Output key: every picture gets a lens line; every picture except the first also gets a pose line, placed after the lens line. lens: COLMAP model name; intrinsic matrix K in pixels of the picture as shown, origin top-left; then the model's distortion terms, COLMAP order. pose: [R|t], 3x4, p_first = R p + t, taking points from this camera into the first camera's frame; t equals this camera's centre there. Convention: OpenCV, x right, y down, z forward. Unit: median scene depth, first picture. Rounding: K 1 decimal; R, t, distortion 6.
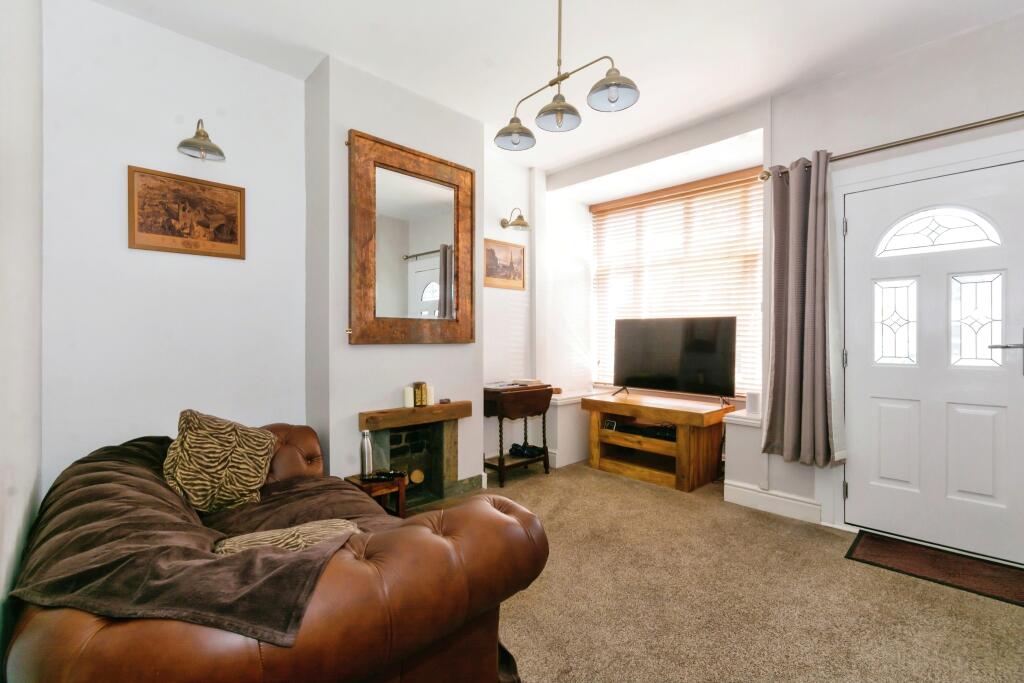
lens RADIAL K [[450.9, 0, 514.4], [0, 450.9, 337.7], [0, 0, 1]] dist [-0.011242, -0.000535]
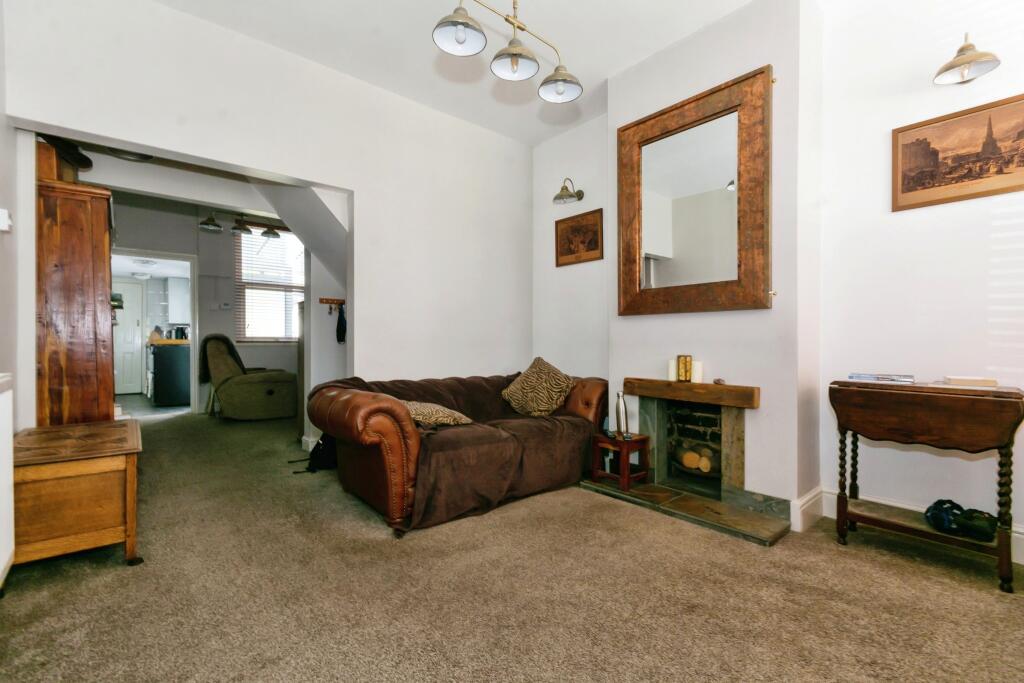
lens RADIAL K [[450.9, 0, 514.9], [0, 450.9, 342.0], [0, 0, 1]] dist [-0.011242, -0.000535]
pose [[-0.060951, 0.006626, -0.998119, 0.736038], [0.005550, 0.999965, 0.006300, 0.066679], [0.998125, -0.005156, -0.060986, 0.734678]]
